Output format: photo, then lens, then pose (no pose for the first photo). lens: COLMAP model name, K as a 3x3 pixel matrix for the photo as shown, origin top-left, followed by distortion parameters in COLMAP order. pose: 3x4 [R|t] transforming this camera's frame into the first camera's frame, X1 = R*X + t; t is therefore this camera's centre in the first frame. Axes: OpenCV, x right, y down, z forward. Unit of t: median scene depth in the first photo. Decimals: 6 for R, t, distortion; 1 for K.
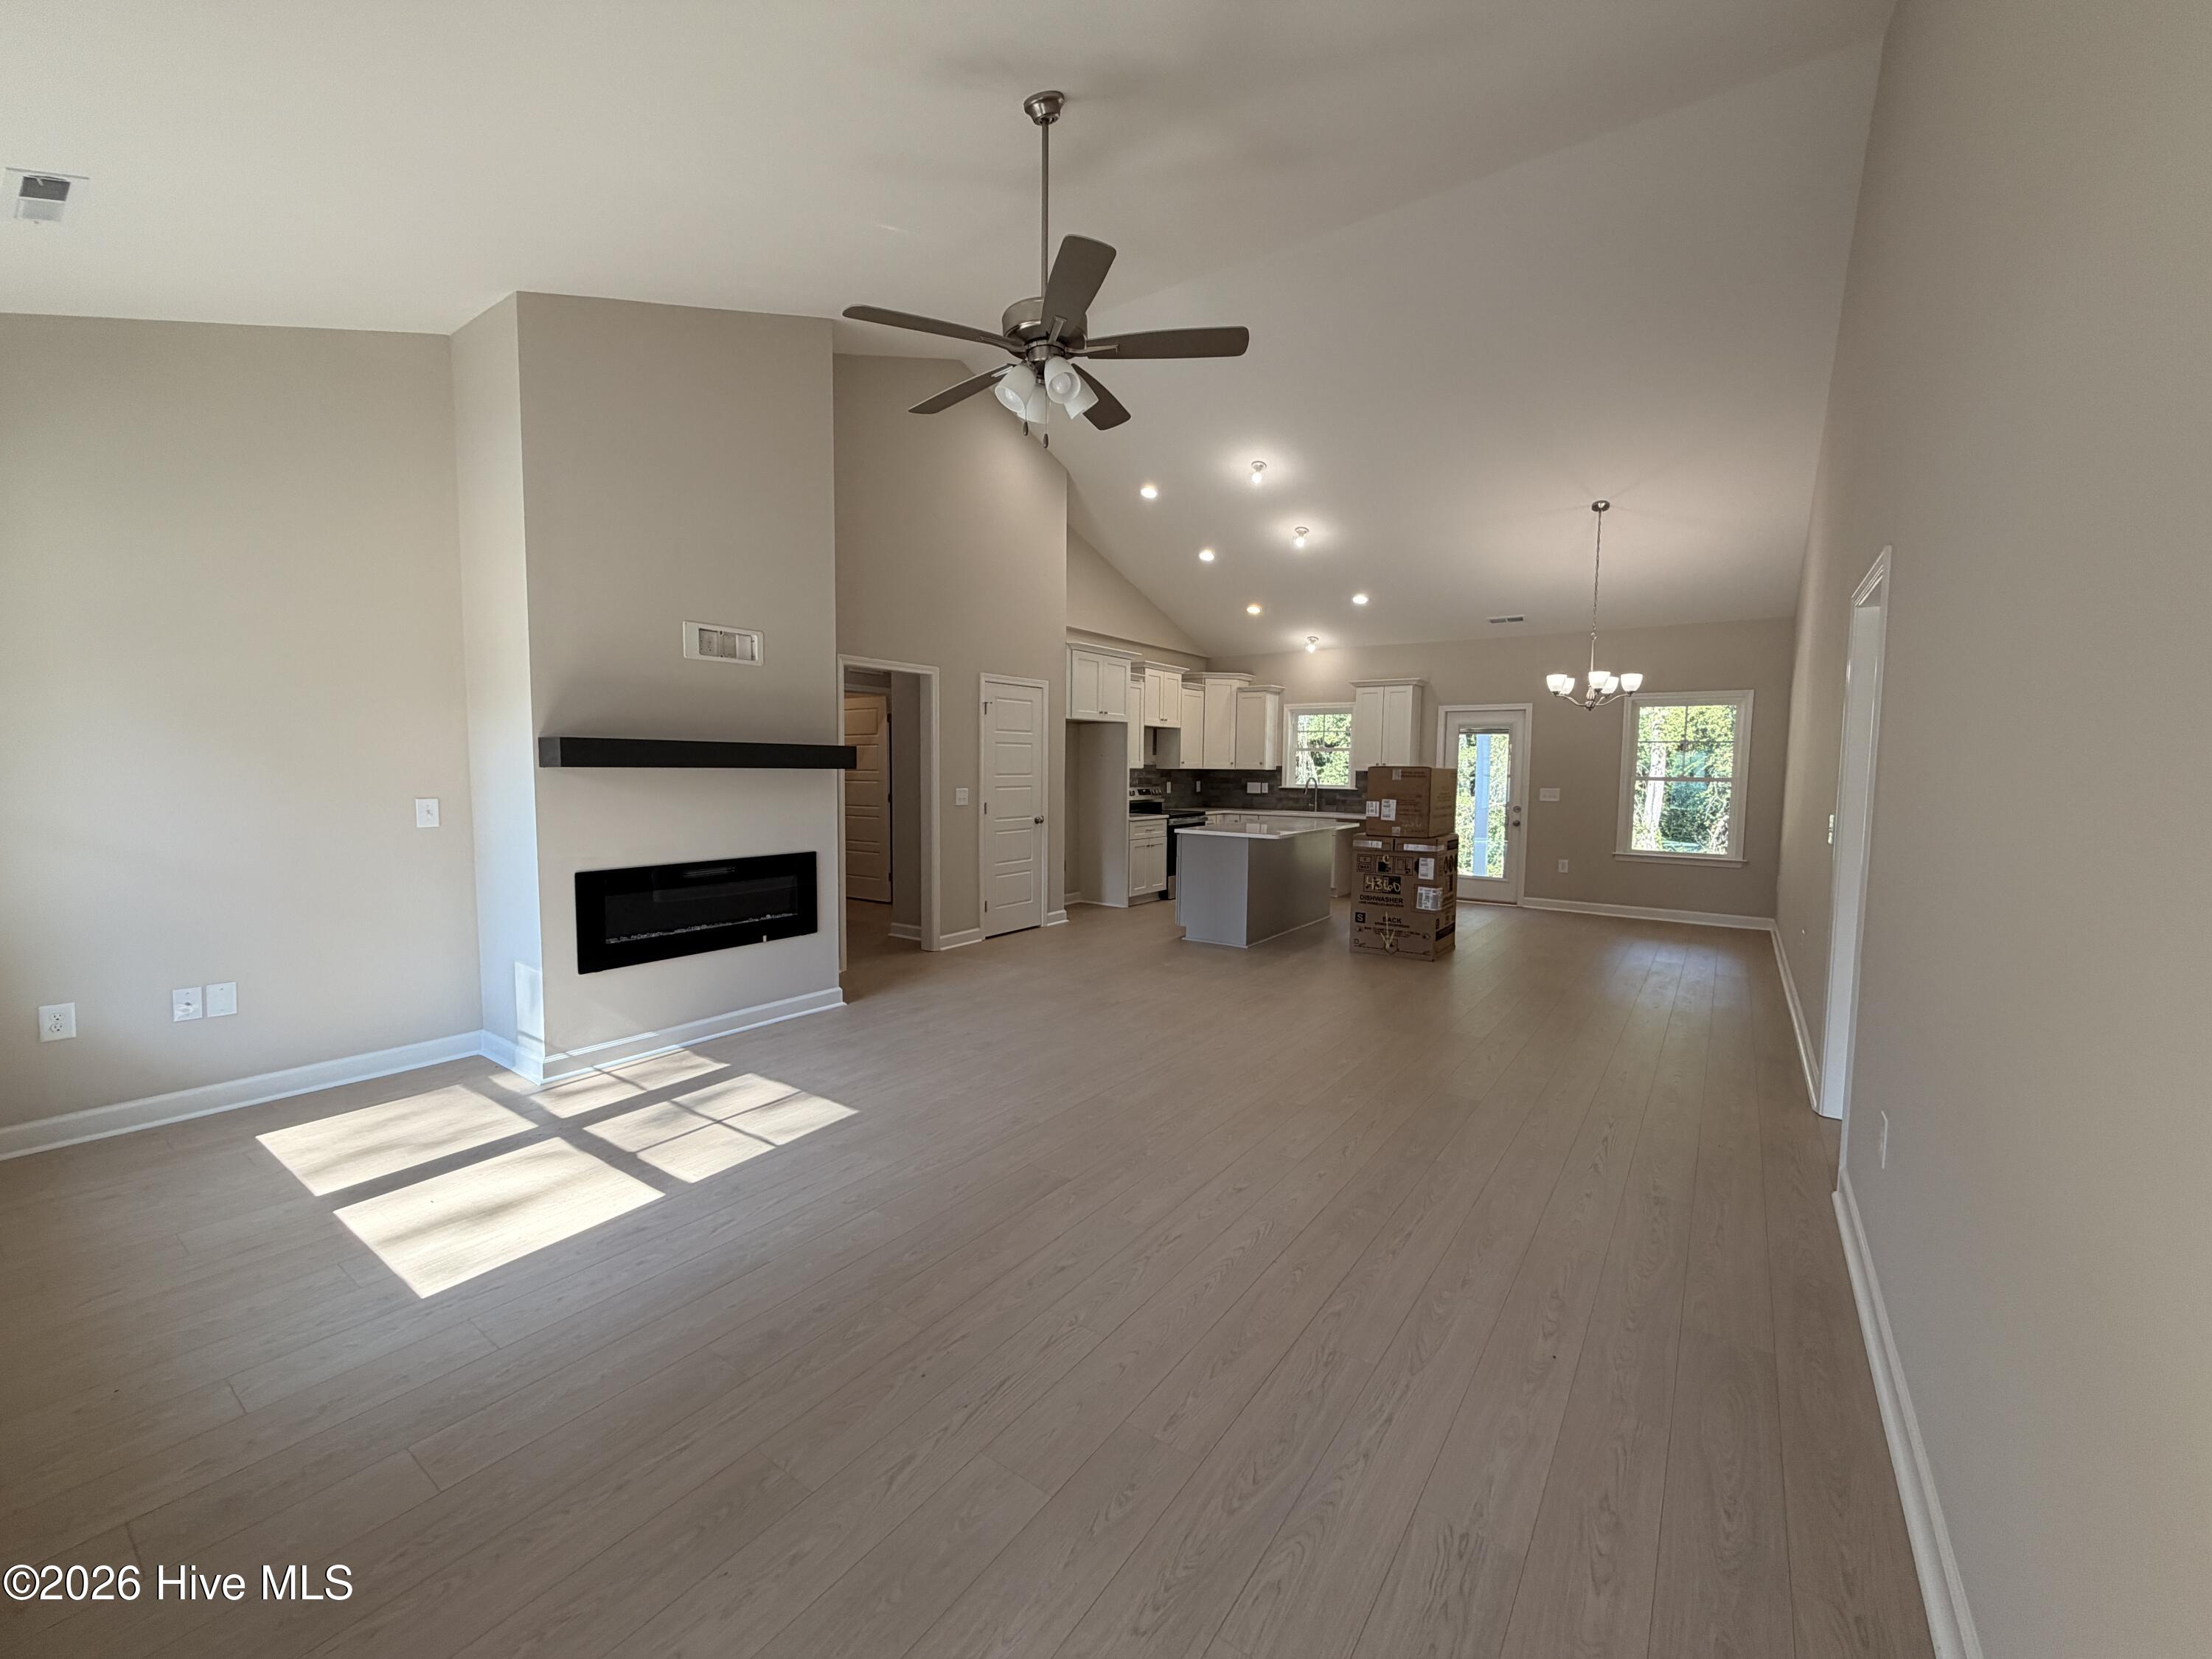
lens RADIAL K [[886.4, 0, 1103.9], [0, 886.4, 829.3], [0, 0, 1]] dist [-0.000302, 0.000402]
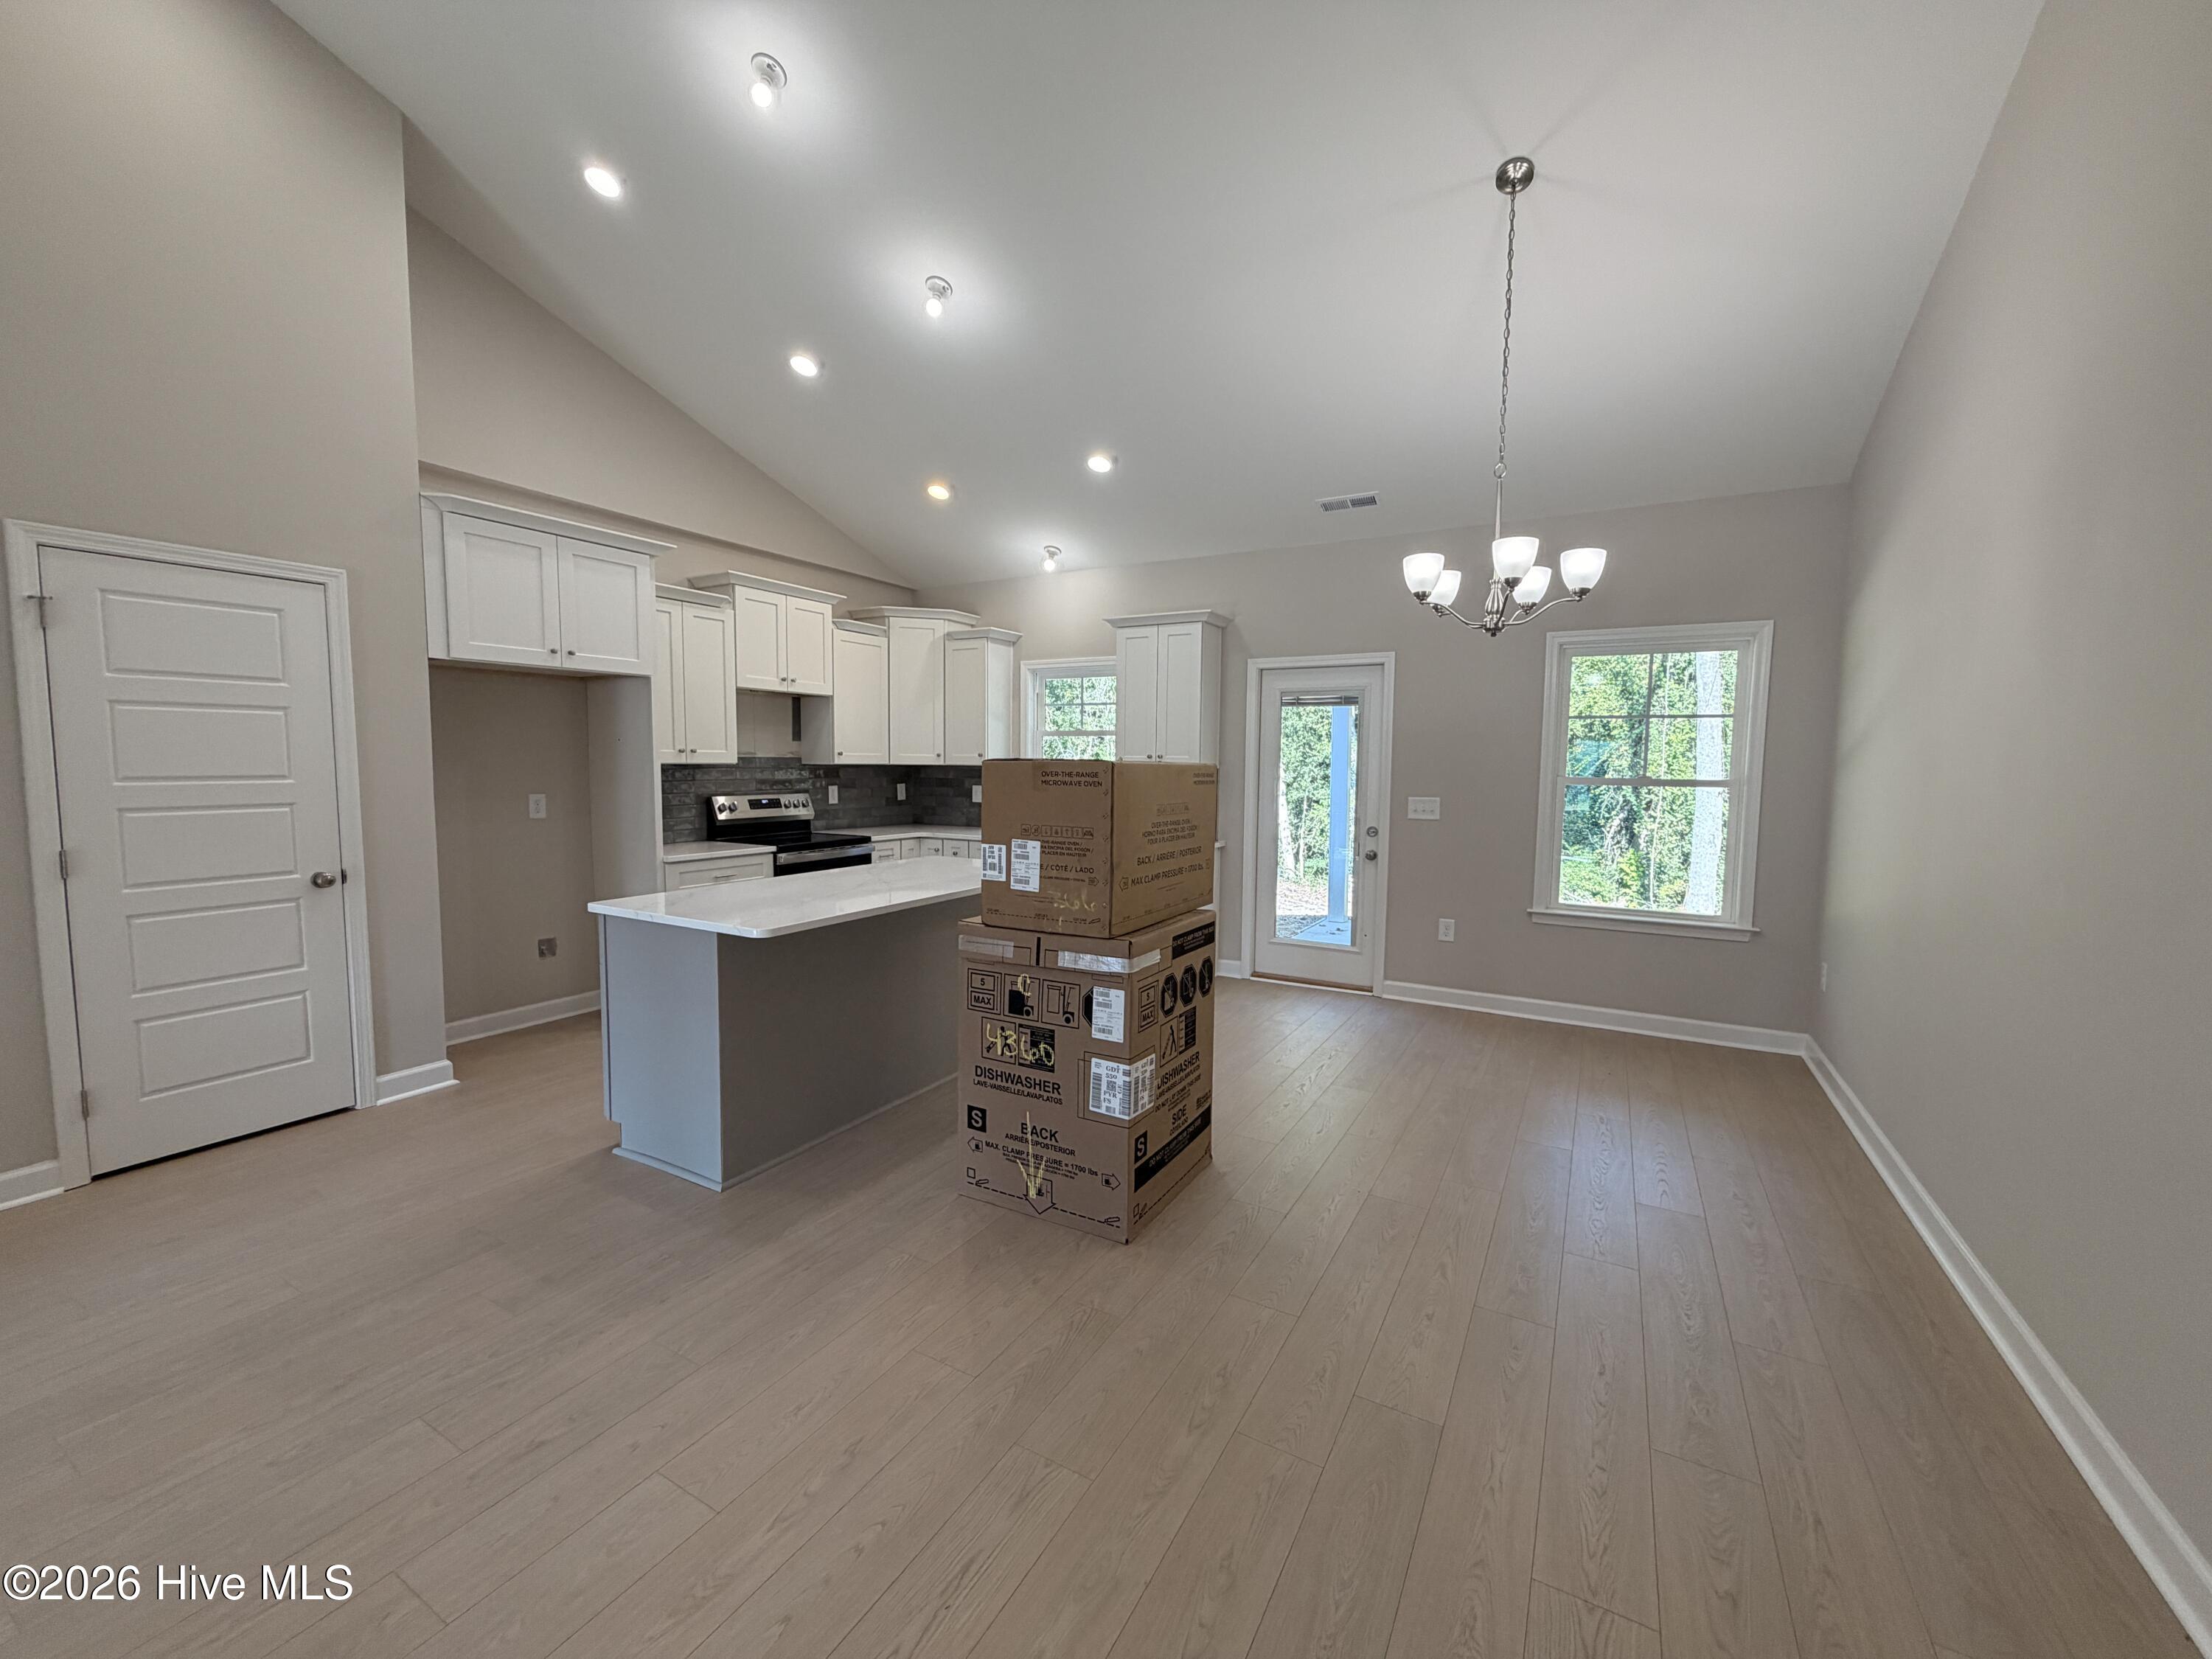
lens RADIAL K [[886.4, 0, 1102.8], [0, 886.4, 829.9], [0, 0, 1]] dist [-0.000302, 0.000402]
pose [[0.995131, -0.007758, 0.098254, 0.307285], [0.007054, 0.999947, 0.007507, -0.040155], [-0.098307, -0.006778, 0.995133, 0.573290]]
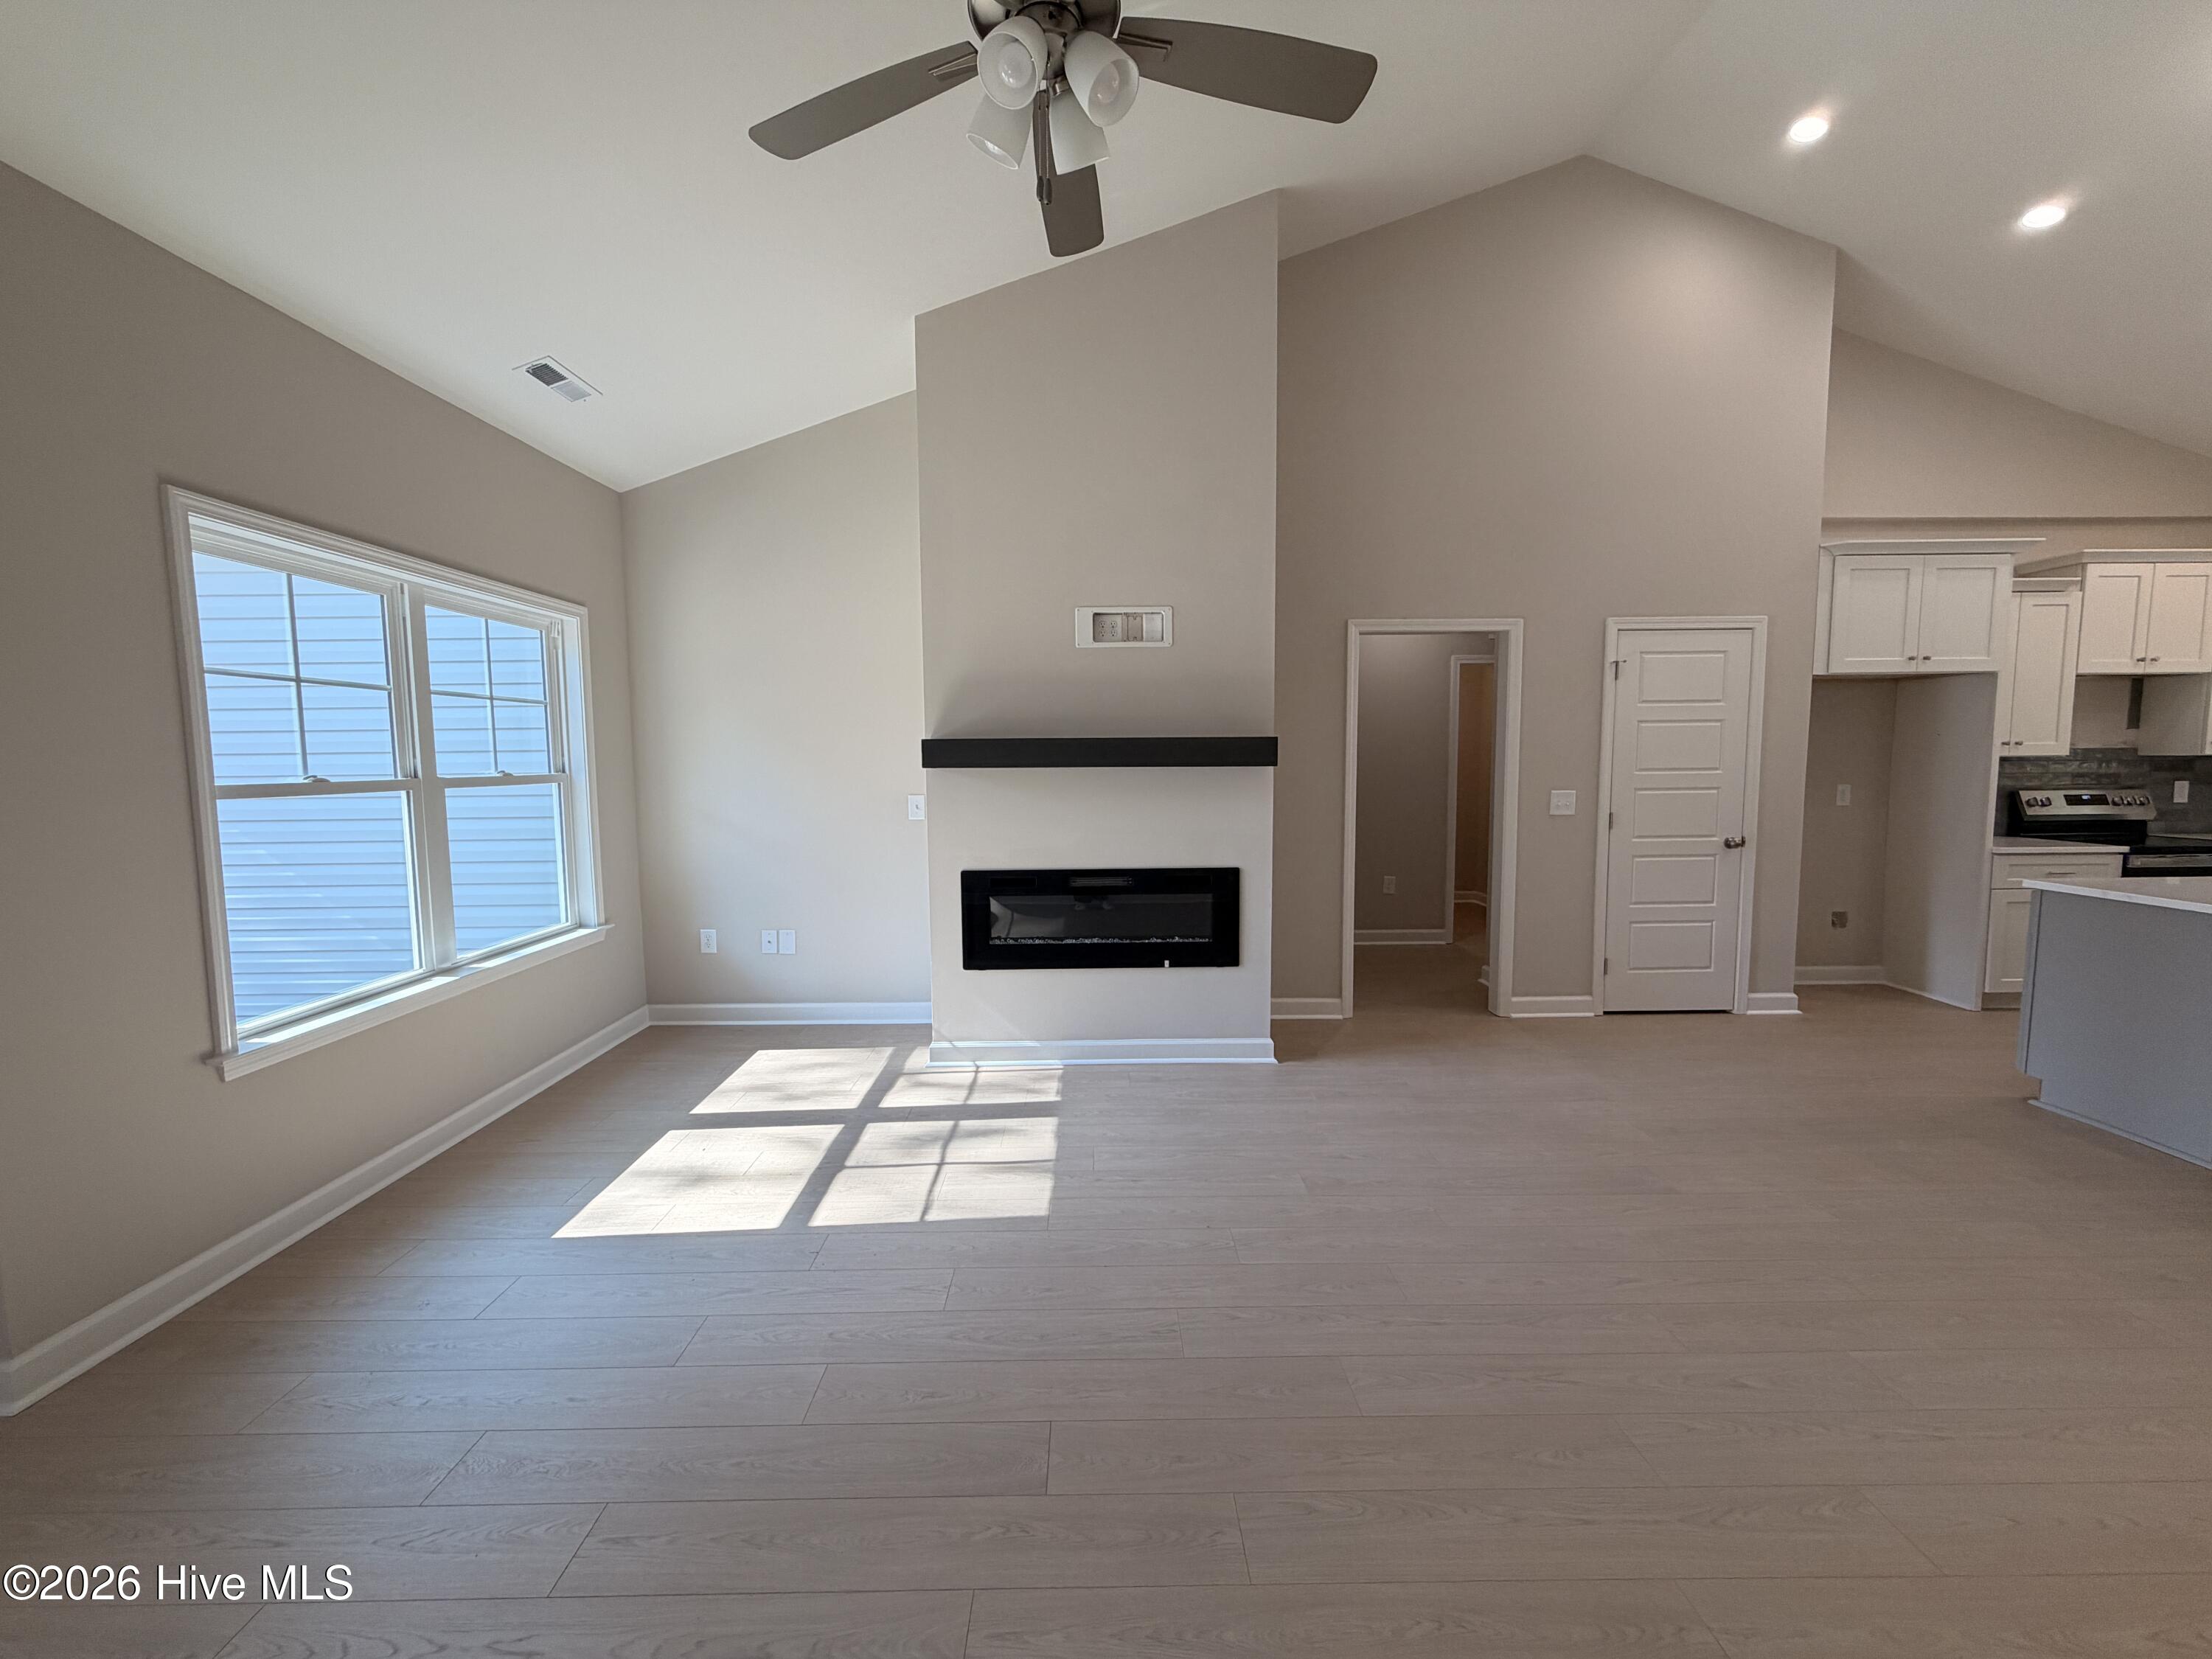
lens RADIAL K [[886.4, 0, 1100.2], [0, 886.4, 829.1], [0, 0, 1]] dist [-0.000302, 0.000402]
pose [[0.587129, 0.053453, -0.807726, 0.187657], [-0.044133, 0.998447, 0.033994, -0.023913], [0.808289, 0.015689, 0.588577, 0.305163]]
